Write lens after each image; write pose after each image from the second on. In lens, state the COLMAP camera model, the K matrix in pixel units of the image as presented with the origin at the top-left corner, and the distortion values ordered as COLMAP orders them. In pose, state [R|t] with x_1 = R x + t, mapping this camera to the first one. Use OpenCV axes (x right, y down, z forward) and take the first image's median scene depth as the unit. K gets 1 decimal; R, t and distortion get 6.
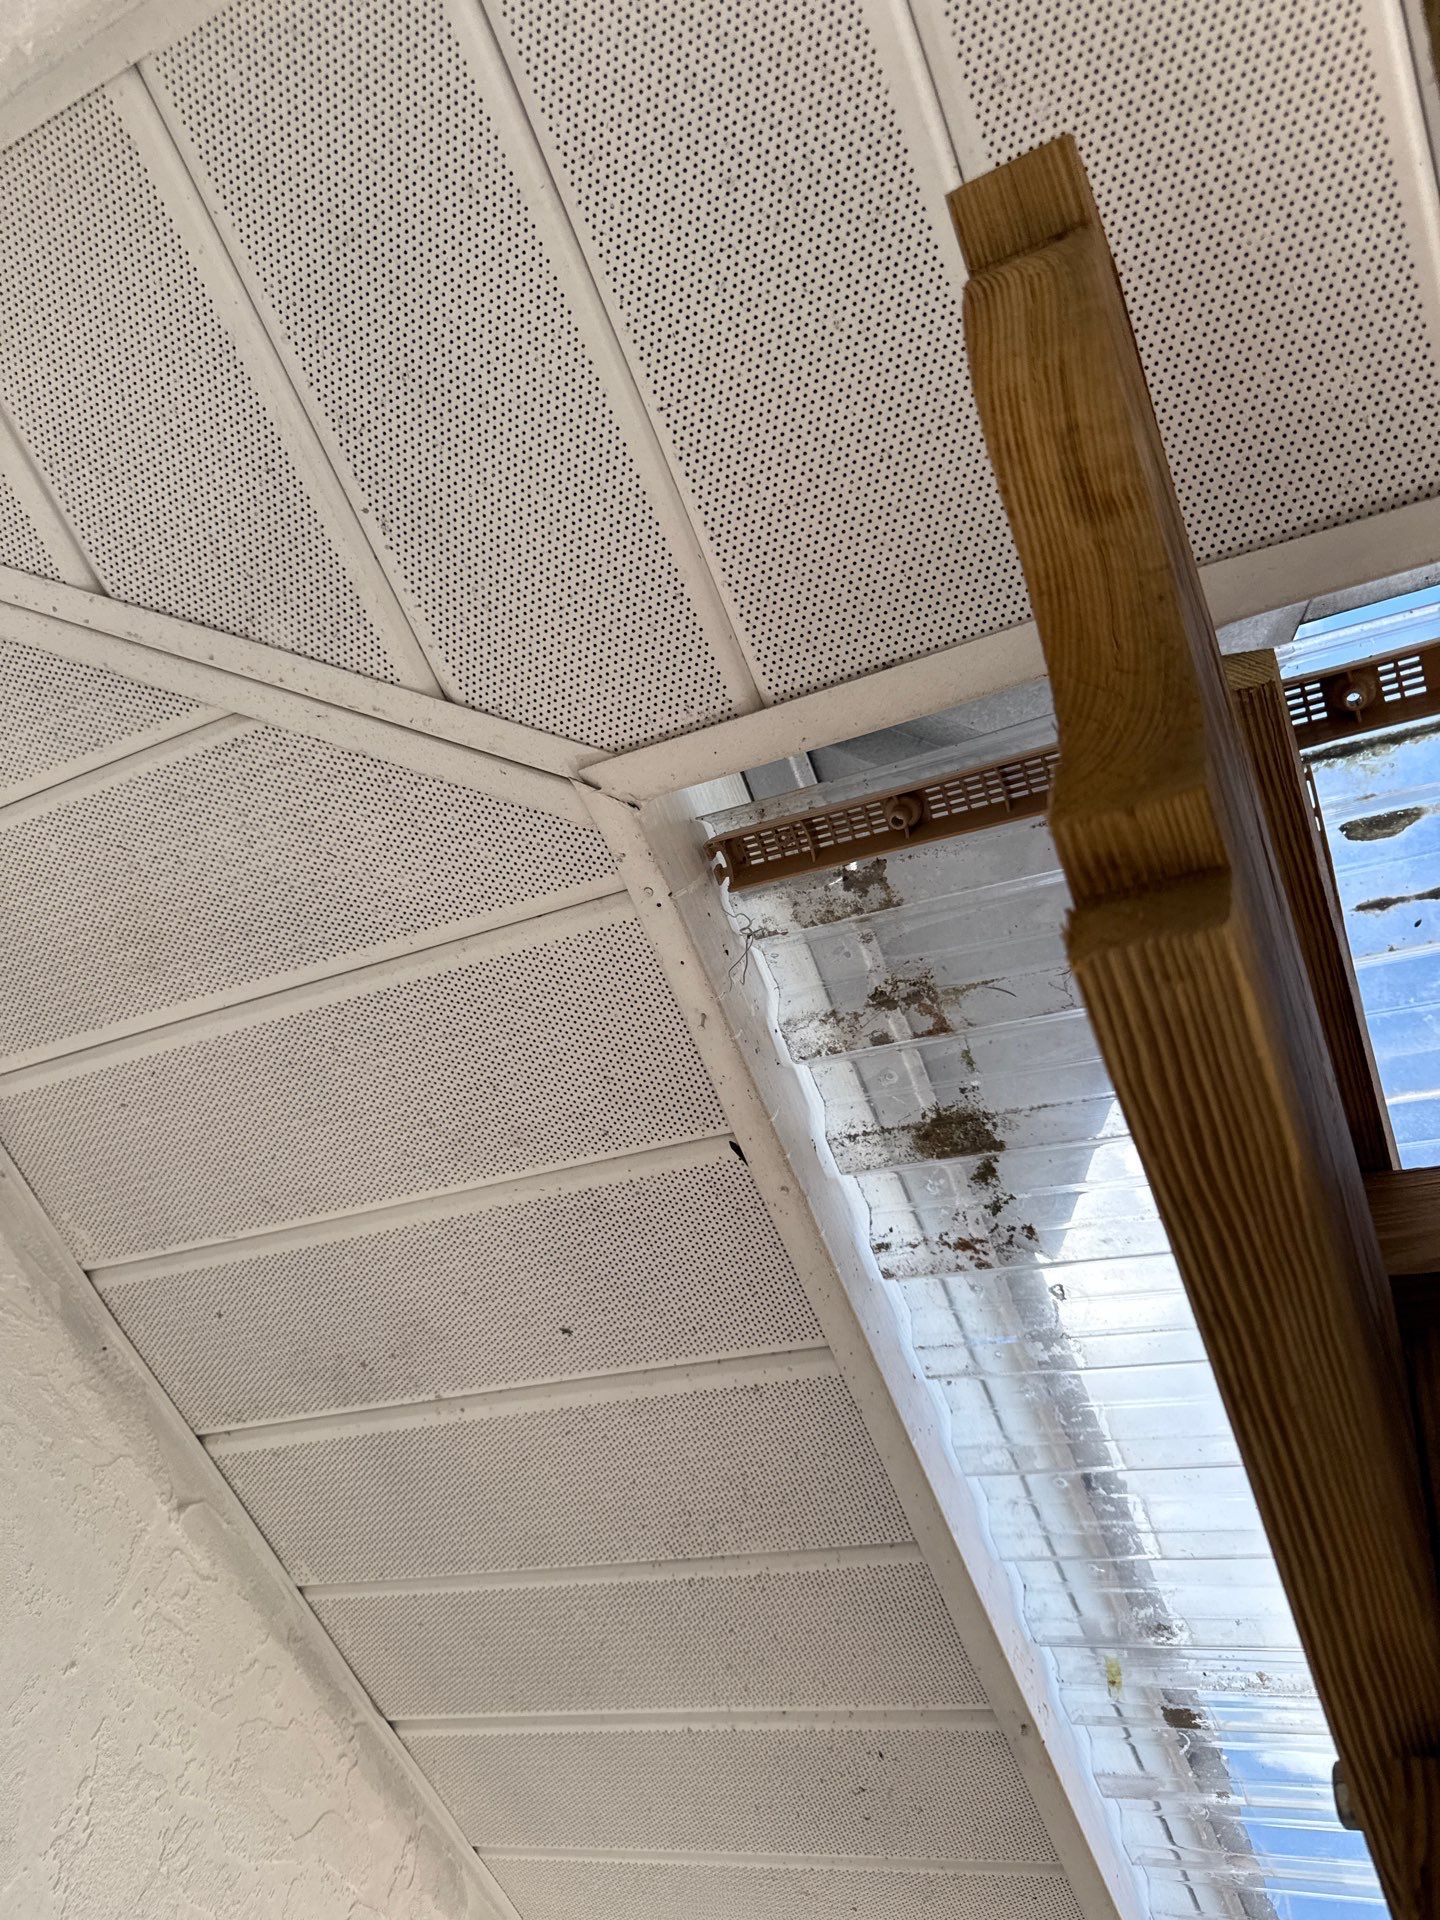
lens RADIAL K [[1378.2, 0, 696.7], [0, 1378.2, 956.4], [0, 0, 1]] dist [-0.011503, 0.002568]
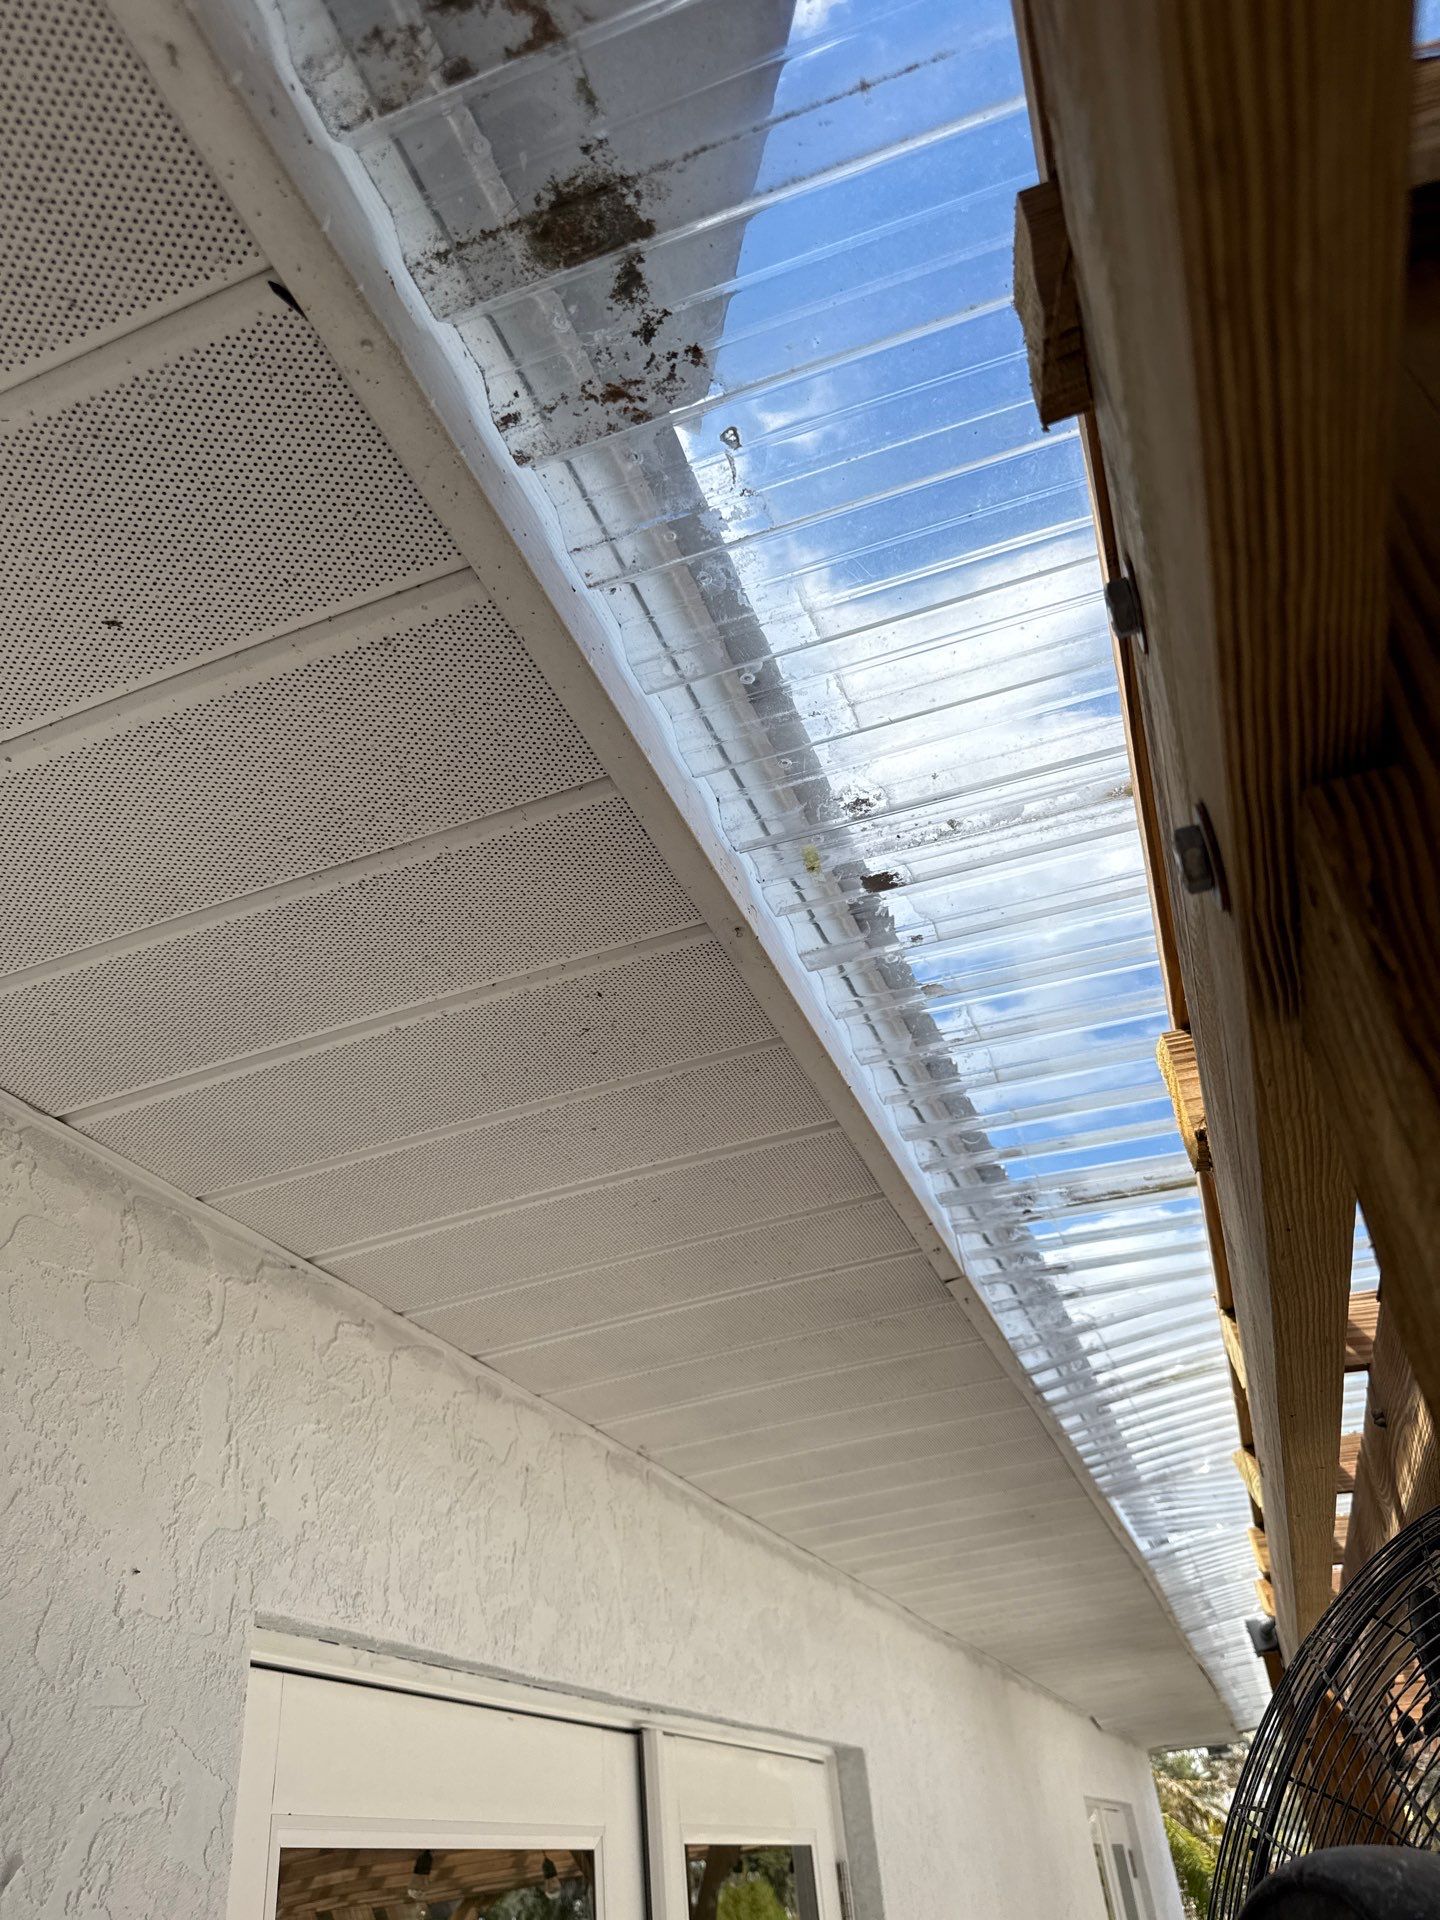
lens RADIAL K [[1360.8, 0, 706.4], [0, 1360.8, 958.8], [0, 0, 1]] dist [0.103875, -0.225831]
pose [[0.931614, -0.268508, 0.244946, -0.028233], [0.121286, 0.864992, 0.486908, 0.104522], [-0.342615, -0.423902, 0.838405, 0.185713]]
